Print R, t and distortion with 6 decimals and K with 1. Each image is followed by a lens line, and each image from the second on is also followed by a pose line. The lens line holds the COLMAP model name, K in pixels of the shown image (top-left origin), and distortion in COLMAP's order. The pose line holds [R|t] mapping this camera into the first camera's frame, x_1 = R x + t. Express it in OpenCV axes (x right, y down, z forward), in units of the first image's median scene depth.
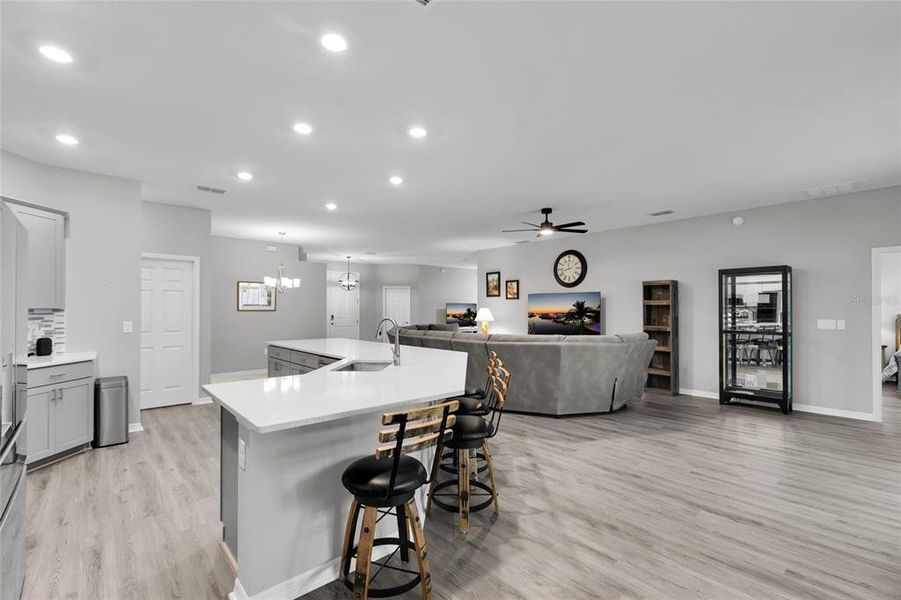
lens RADIAL K [[412.4, 0, 449.3], [0, 412.4, 302.3], [0, 0, 1]] dist [0.000362, 0.000415]
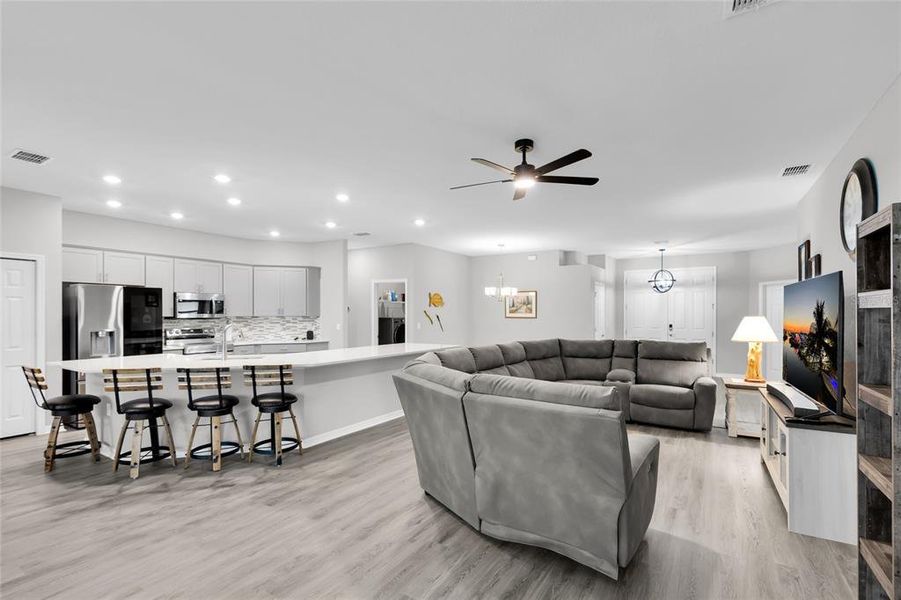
lens RADIAL K [[412.4, 0, 442.1], [0, 412.4, 314.5], [0, 0, 1]] dist [0.000362, 0.000415]
pose [[0.273333, 0.003801, -0.961912, 1.110289], [0.012363, 0.999896, 0.007464, 0.002604], [0.961840, -0.013932, 0.273258, 1.086573]]
